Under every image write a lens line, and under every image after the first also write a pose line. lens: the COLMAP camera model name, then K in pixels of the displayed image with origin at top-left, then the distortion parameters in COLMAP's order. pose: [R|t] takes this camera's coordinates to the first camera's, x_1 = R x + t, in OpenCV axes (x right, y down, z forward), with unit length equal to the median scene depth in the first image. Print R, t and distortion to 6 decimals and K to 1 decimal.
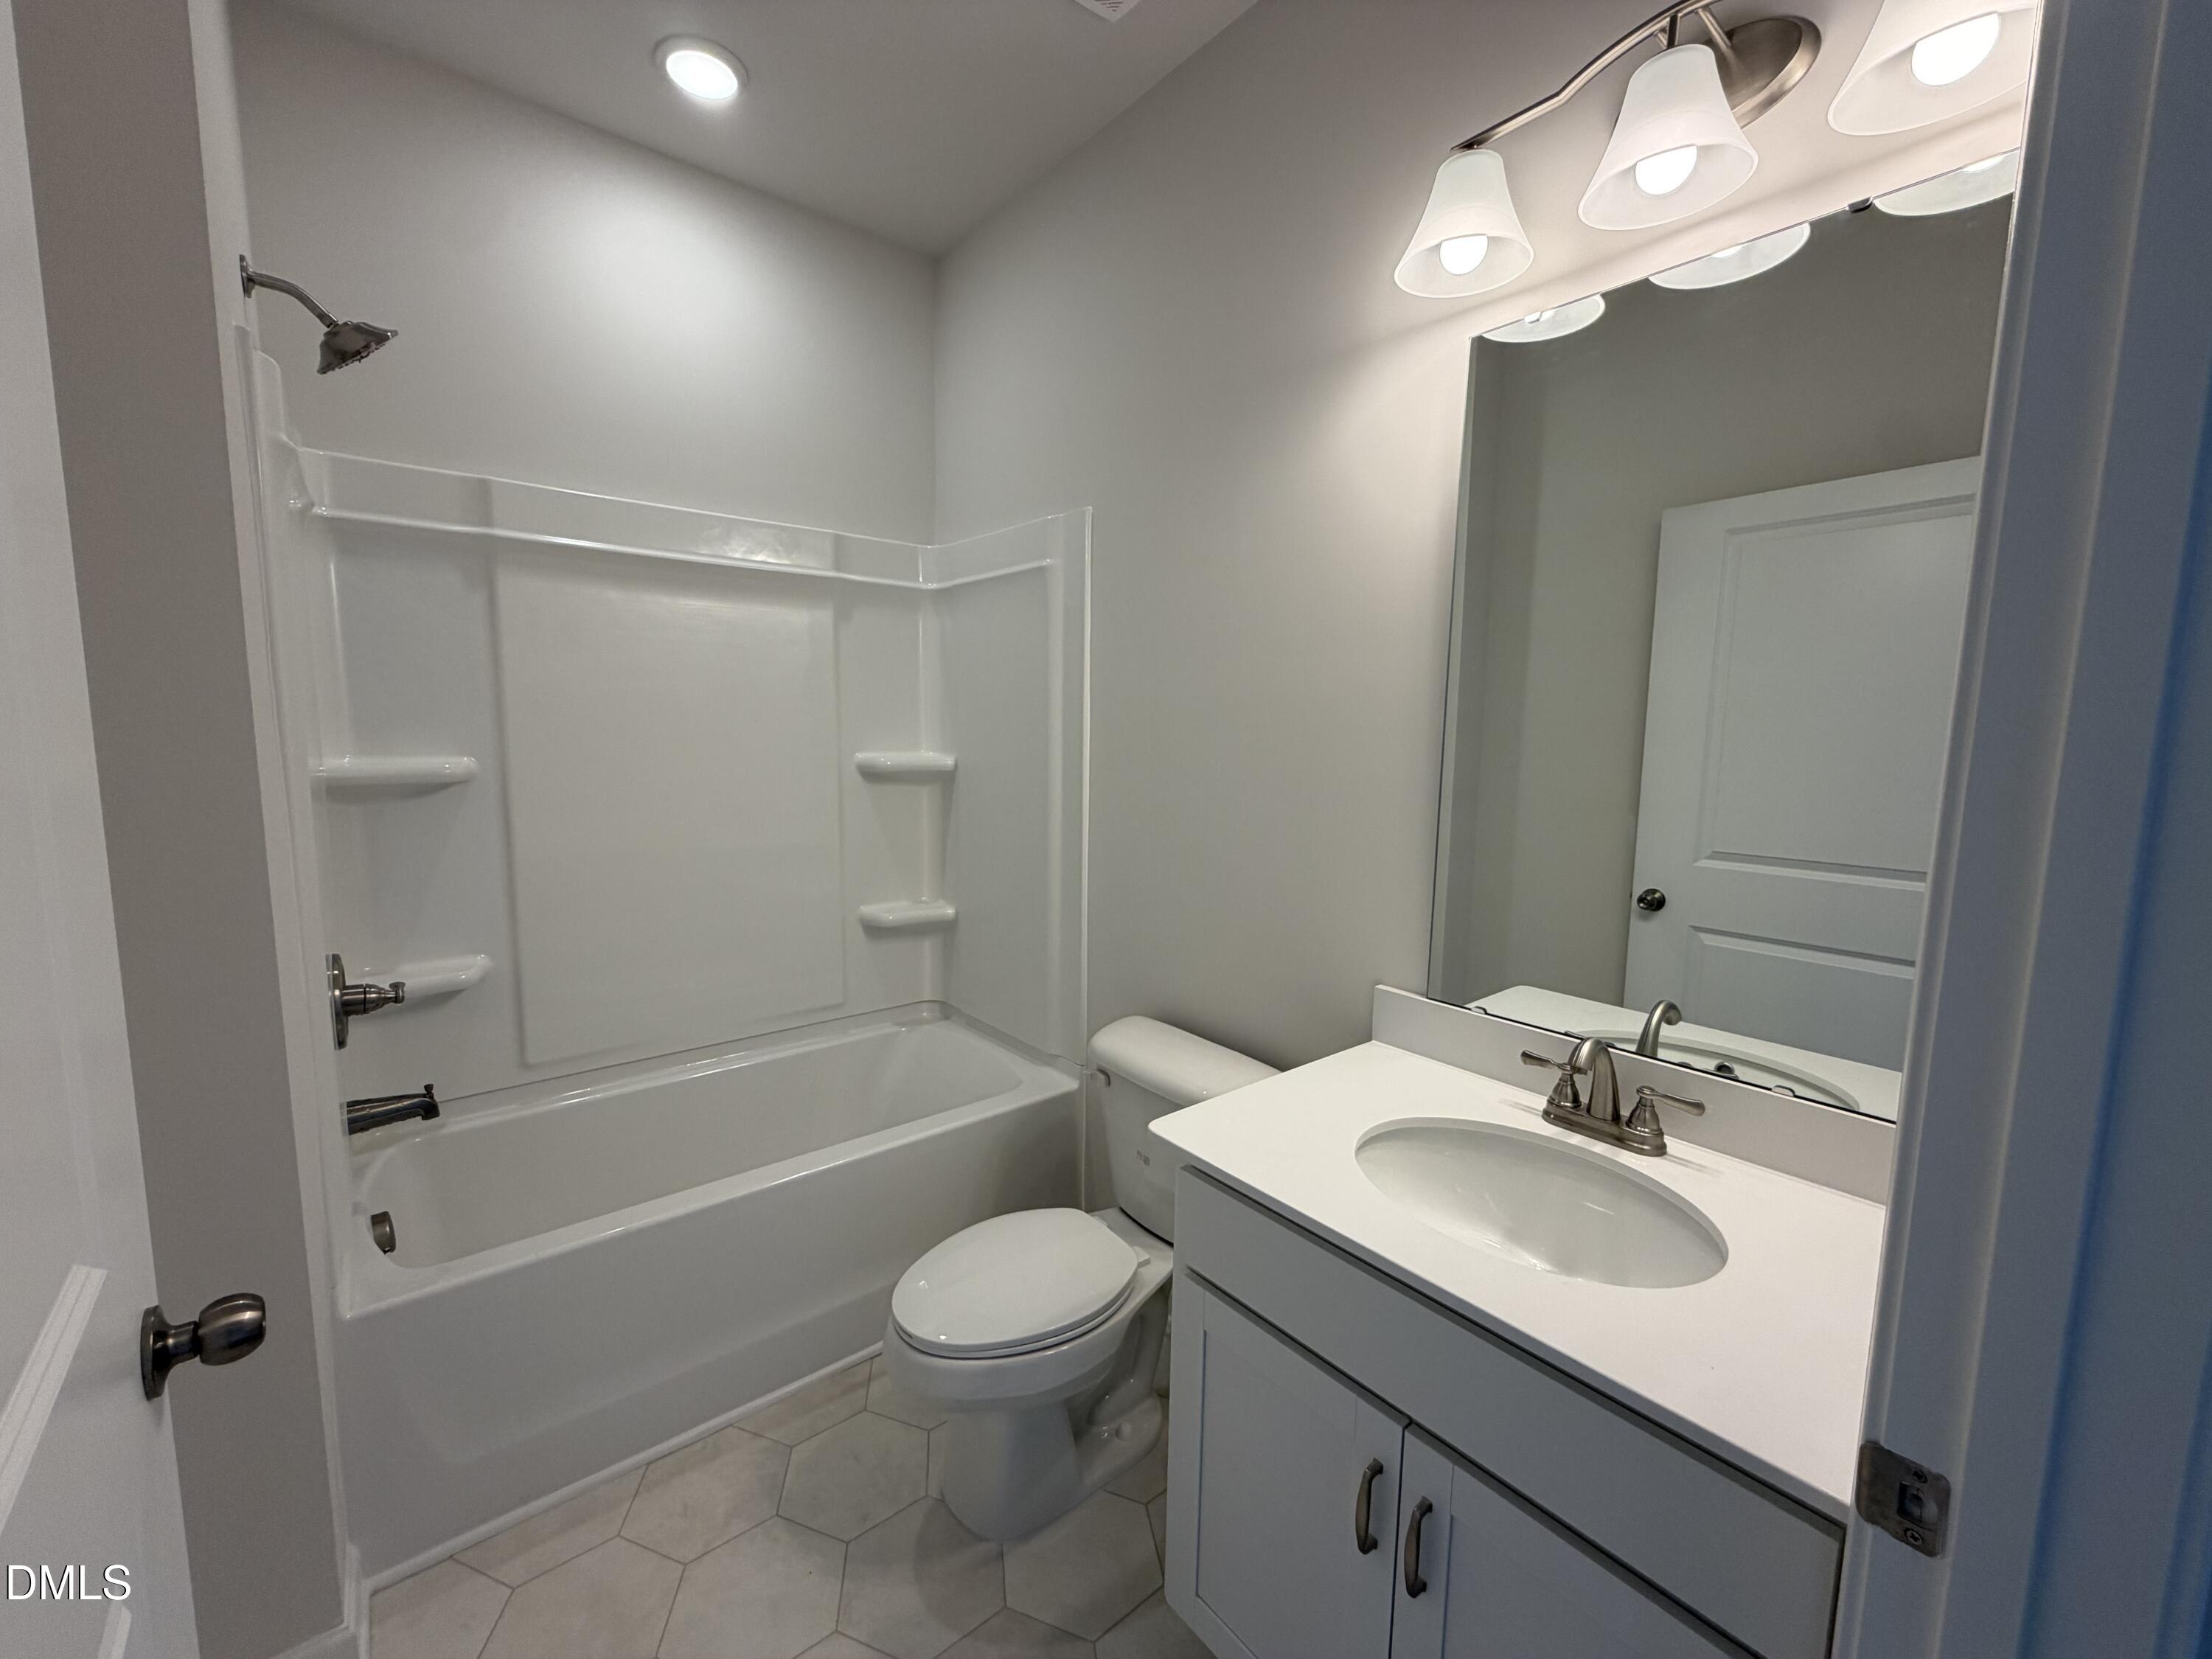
lens RADIAL K [[881.7, 0, 1099.4], [0, 881.7, 832.6], [0, 0, 1]] dist [-0.000177, 0.000027]
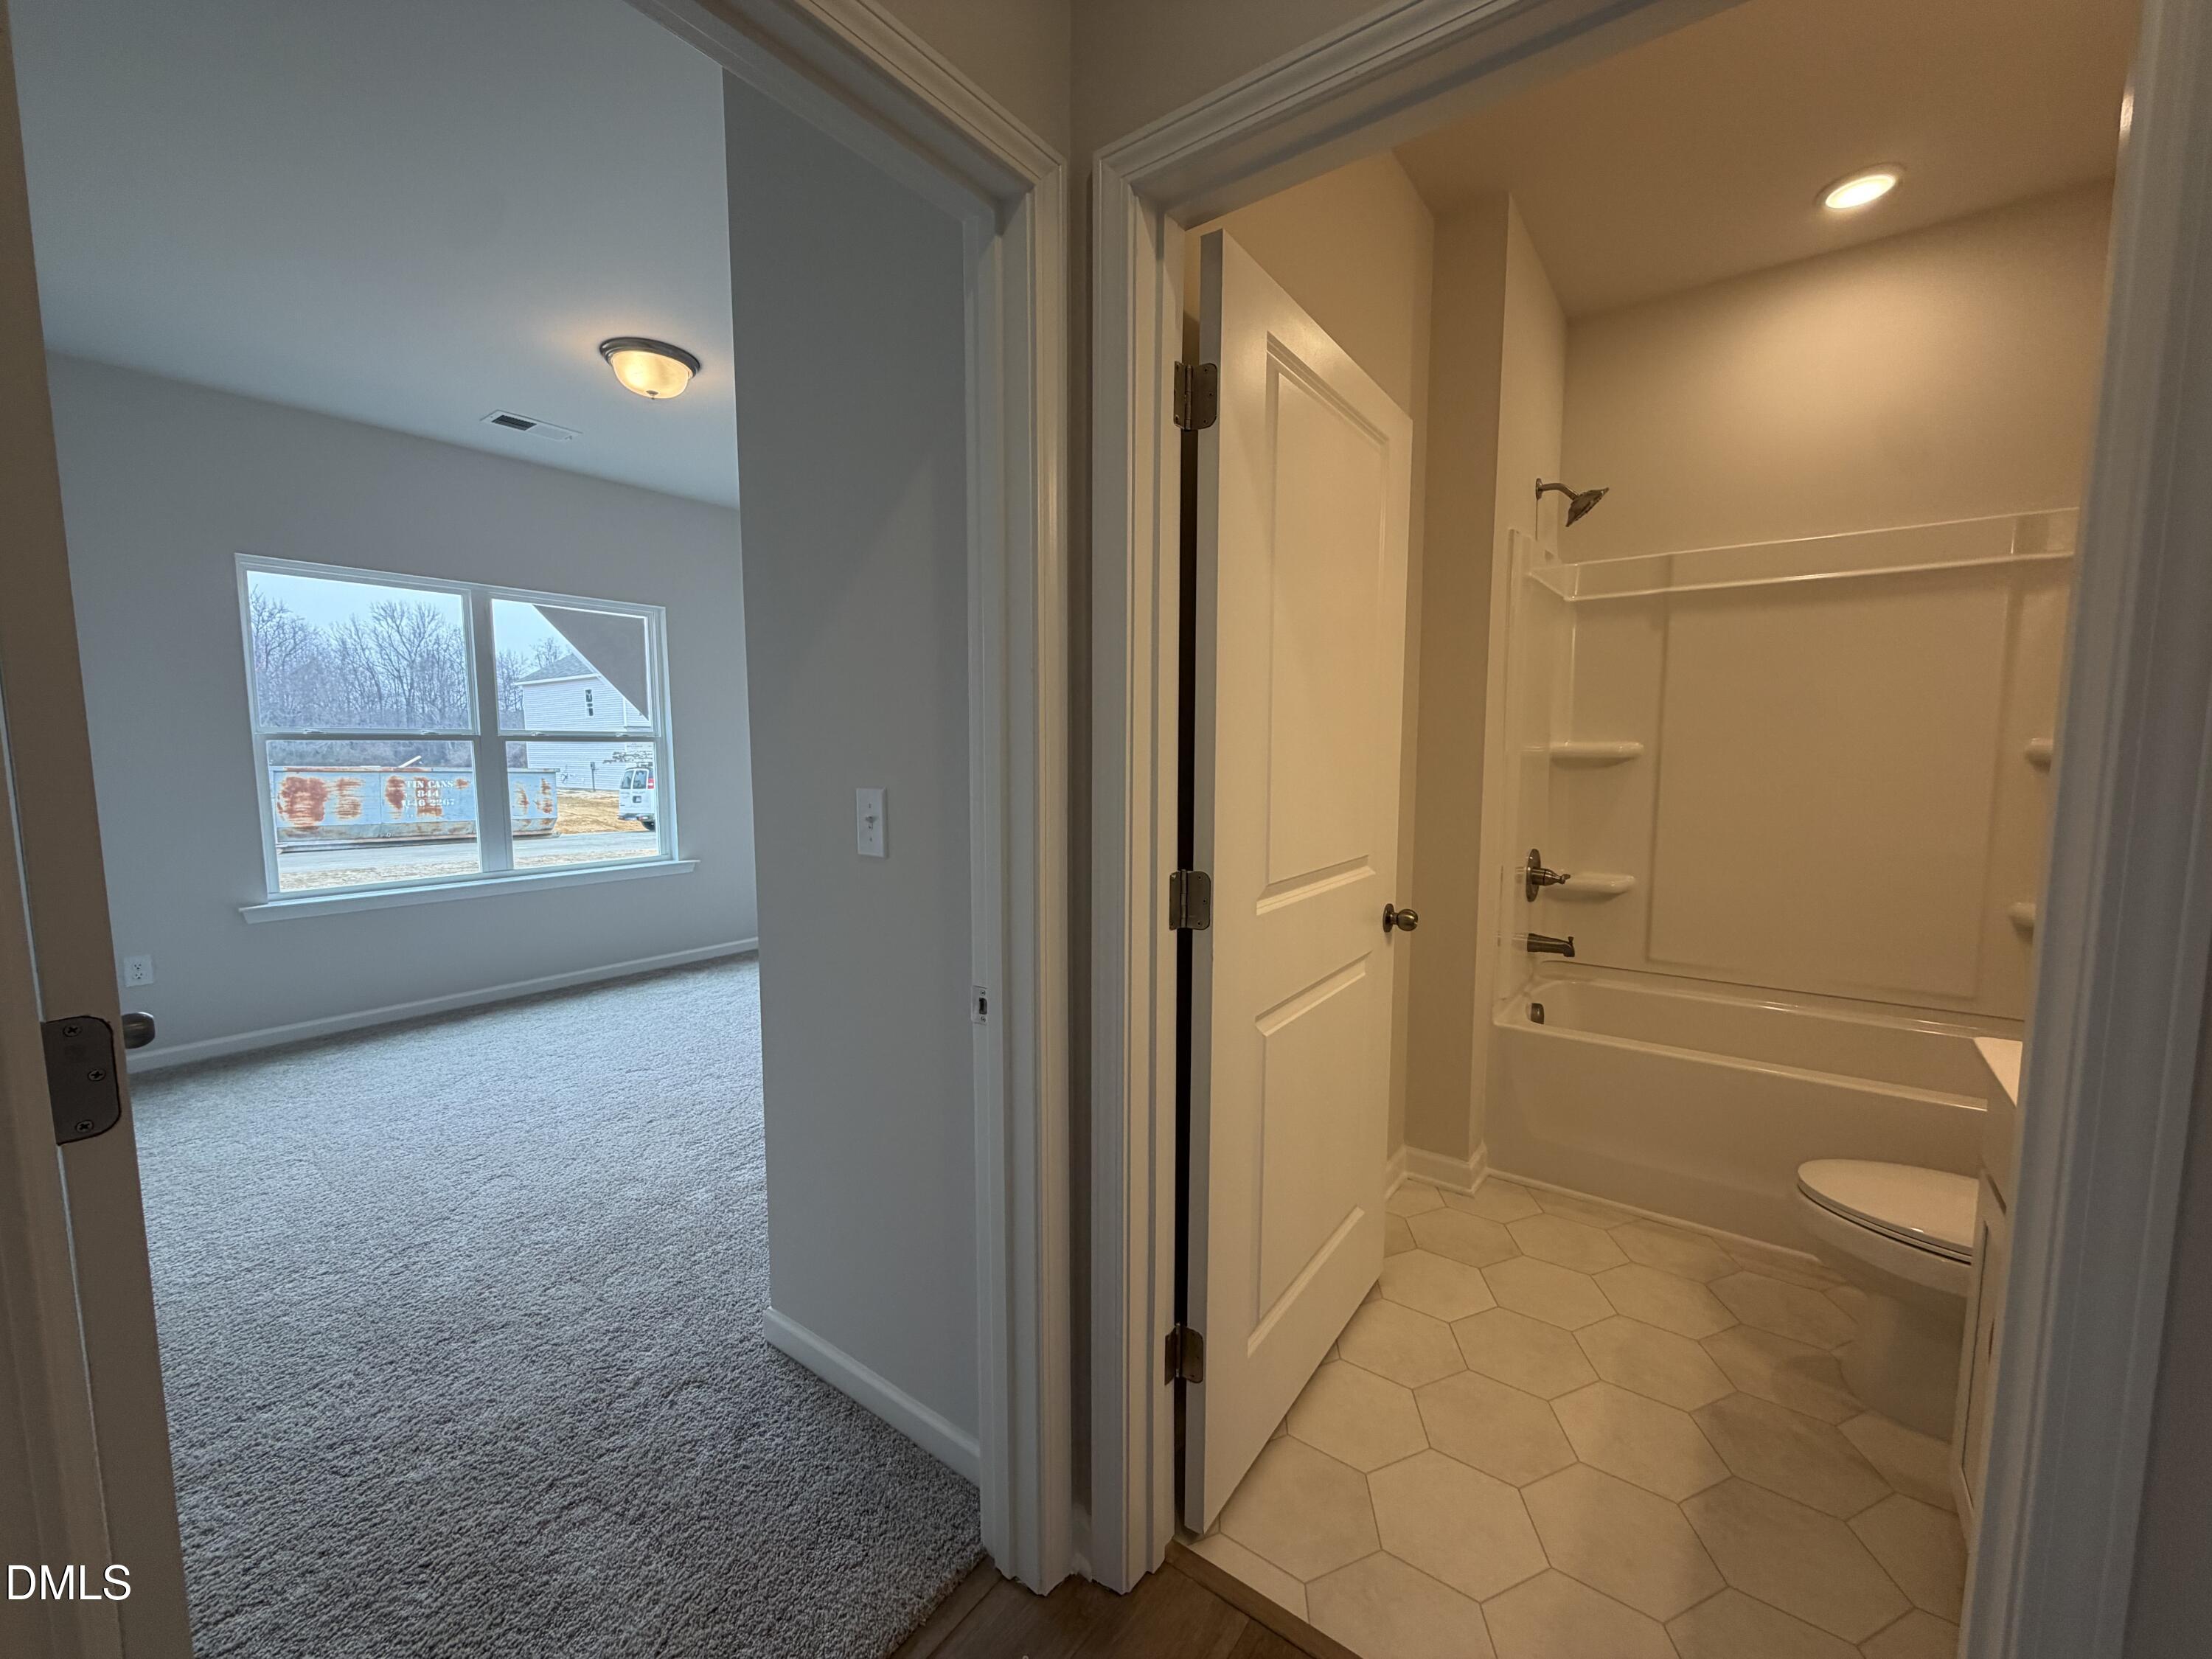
lens RADIAL K [[881.7, 0, 1099.4], [0, 881.7, 832.6], [0, 0, 1]] dist [-0.000177, 0.000027]
pose [[0.235311, 0.080132, -0.968611, 0.634754], [-0.109519, 0.992434, 0.055497, 0.098898], [0.965730, 0.093022, 0.242307, -0.281796]]
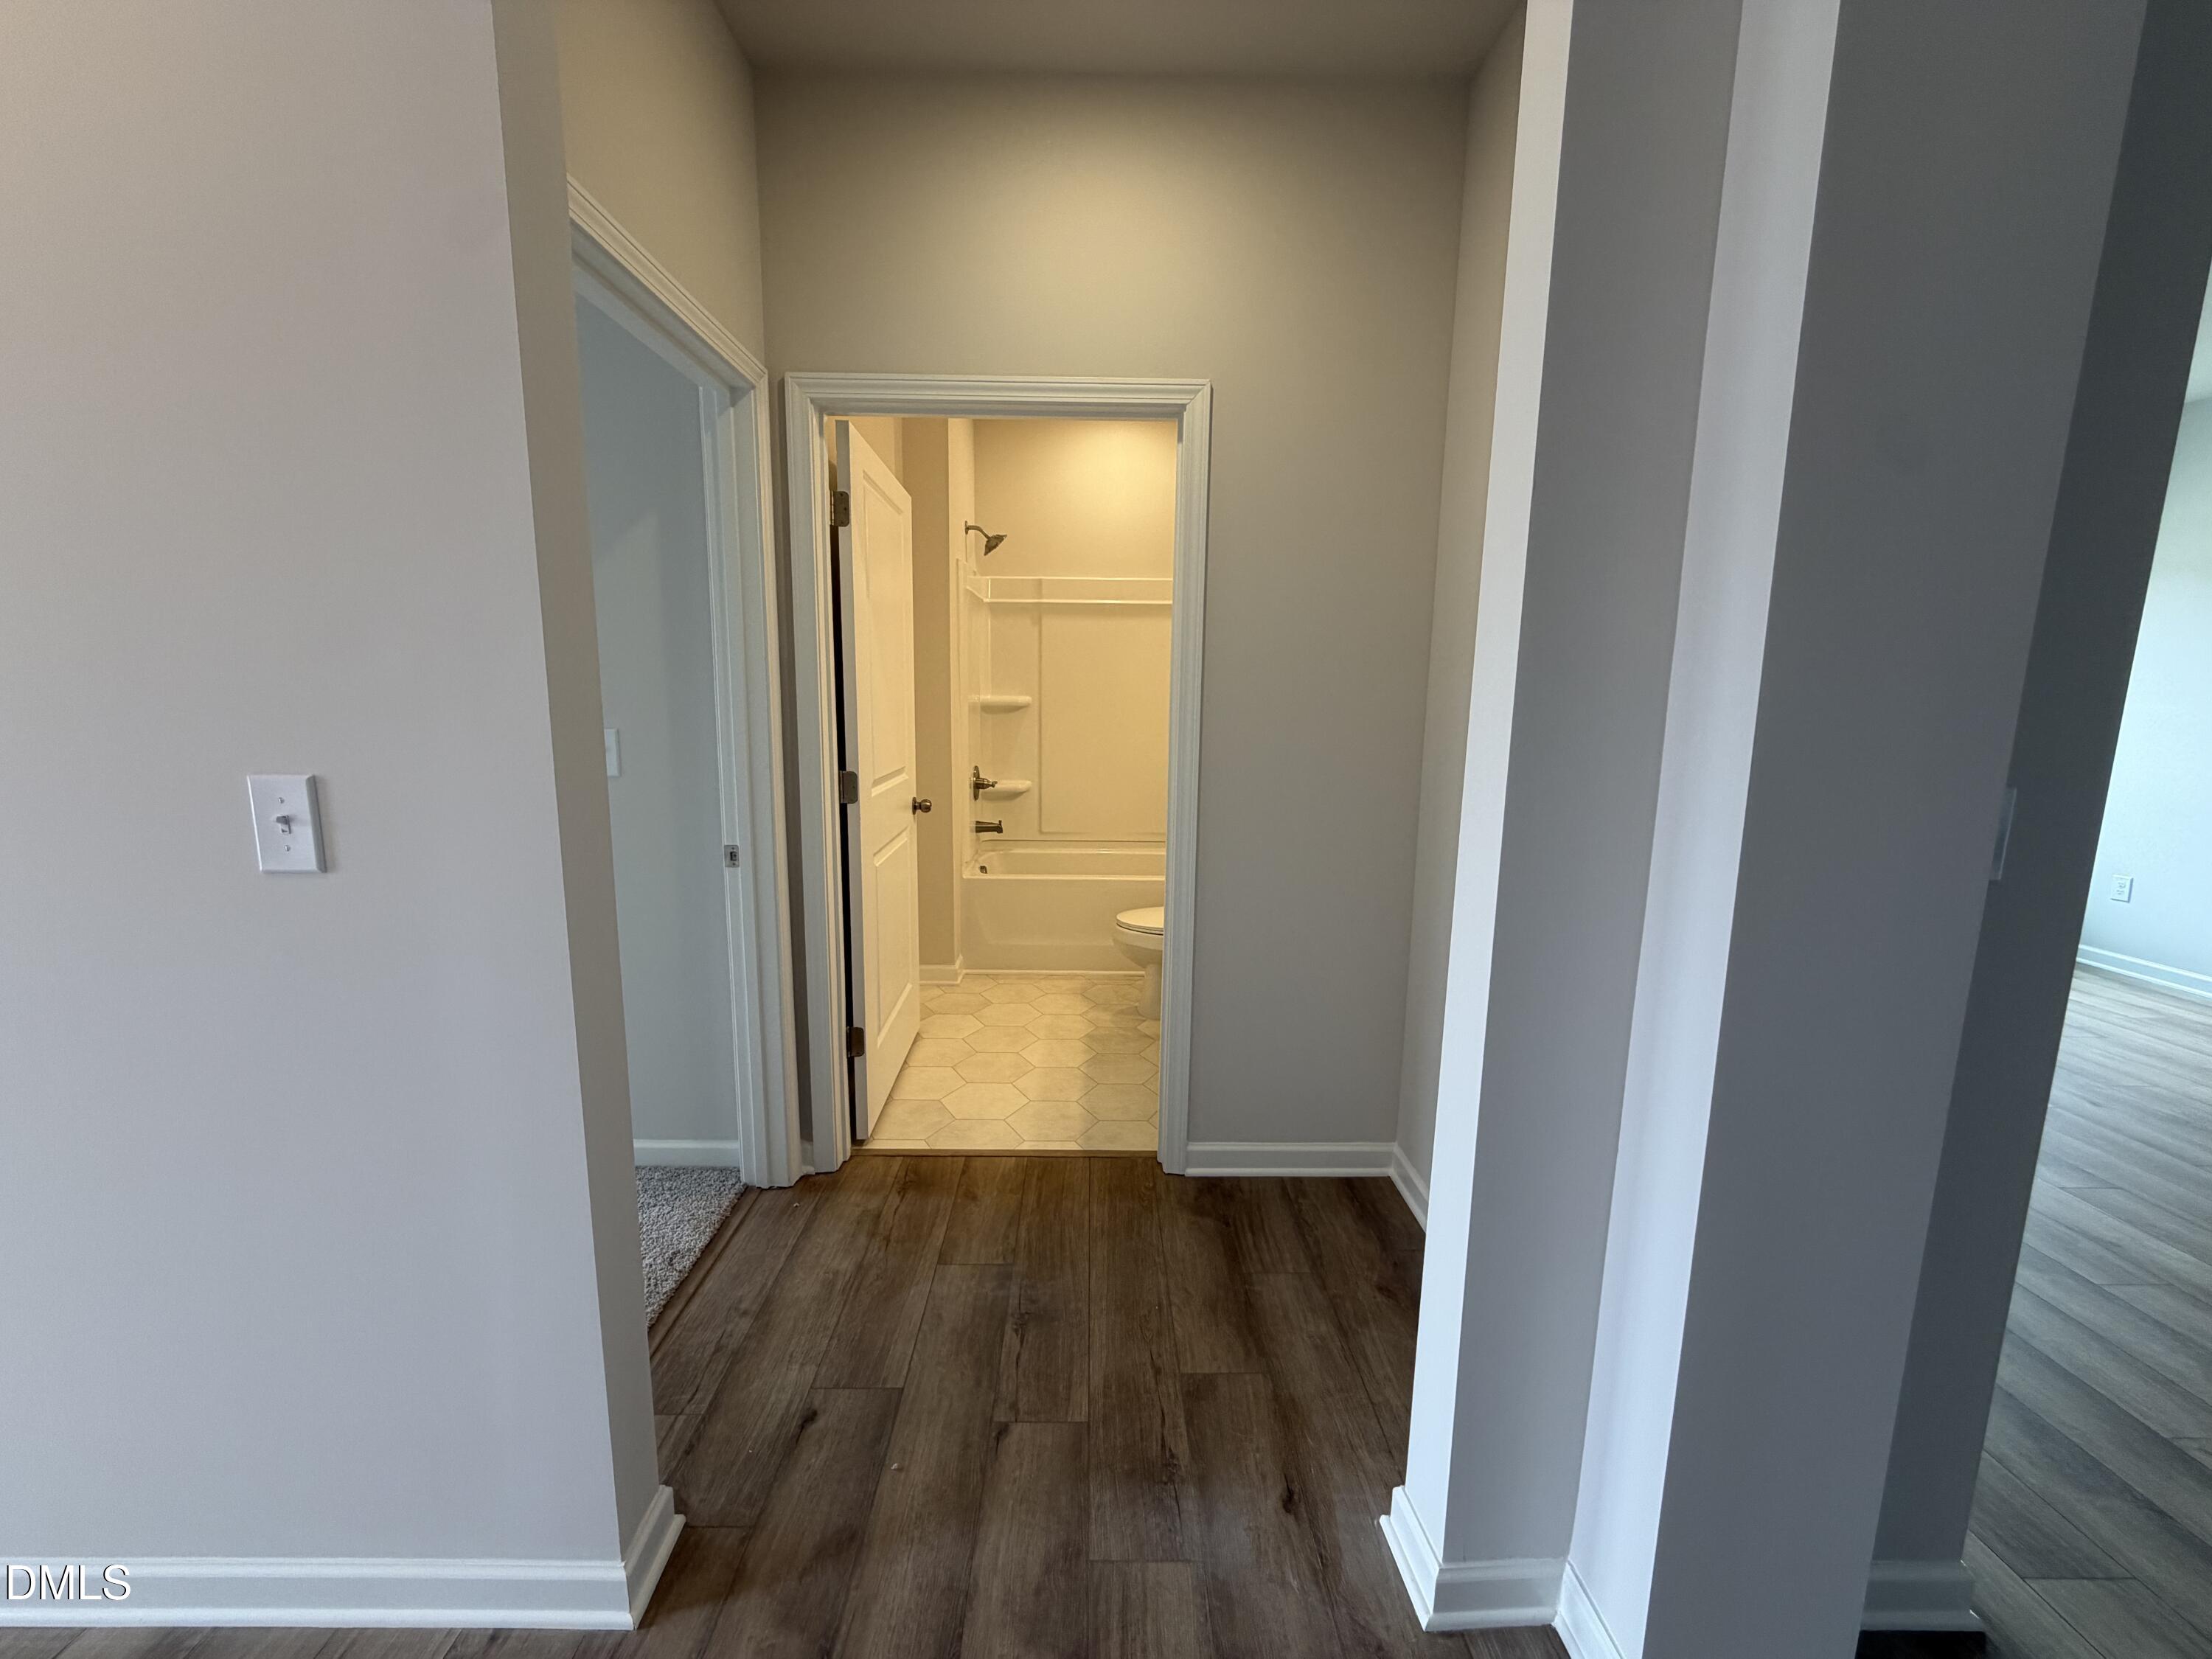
lens RADIAL K [[881.7, 0, 1099.4], [0, 881.7, 832.6], [0, 0, 1]] dist [-0.000177, 0.000027]
pose [[0.778708, 0.093907, -0.620318, 1.116655], [-0.075237, 0.995577, 0.056267, 0.156554], [0.622858, 0.002855, 0.782329, -0.879575]]
